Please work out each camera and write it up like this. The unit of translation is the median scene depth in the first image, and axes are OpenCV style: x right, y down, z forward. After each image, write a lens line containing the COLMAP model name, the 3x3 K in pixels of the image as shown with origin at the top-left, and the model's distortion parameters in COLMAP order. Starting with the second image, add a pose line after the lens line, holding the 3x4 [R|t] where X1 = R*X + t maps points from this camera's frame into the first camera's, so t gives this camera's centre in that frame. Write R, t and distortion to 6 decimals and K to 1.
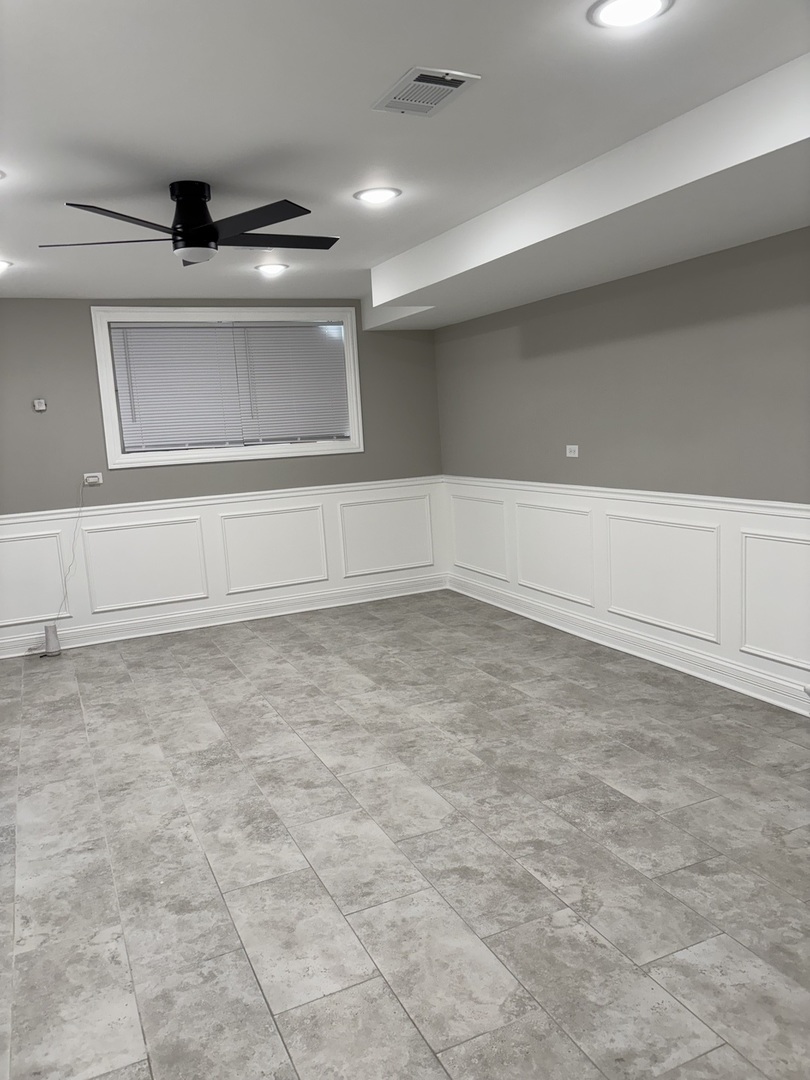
lens RADIAL K [[812.1, 0, 405.6], [0, 812.1, 540.3], [0, 0, 1]] dist [0.021682, -0.015592]
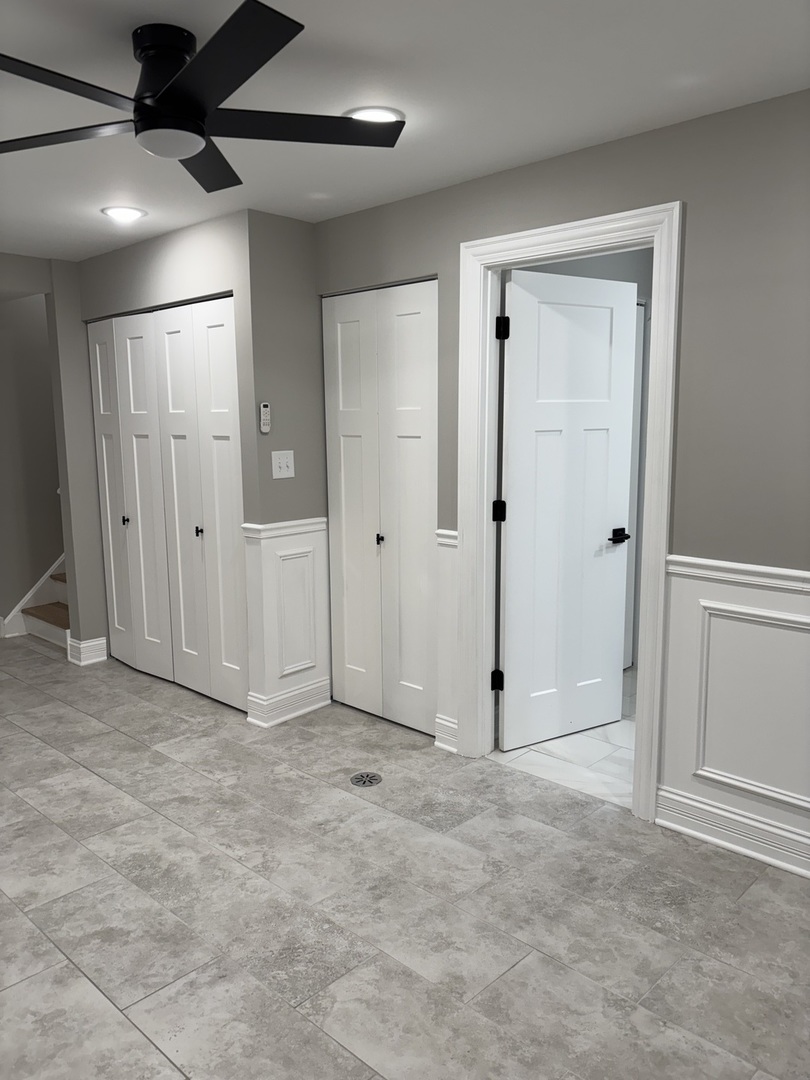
lens RADIAL K [[812.1, 0, 404.5], [0, 812.1, 540.4], [0, 0, 1]] dist [0.021682, -0.015592]
pose [[-0.927764, 0.124409, -0.351820, -0.158585], [0.012647, 0.952731, 0.303550, -0.244792], [0.372954, 0.277174, -0.885483, 1.706848]]
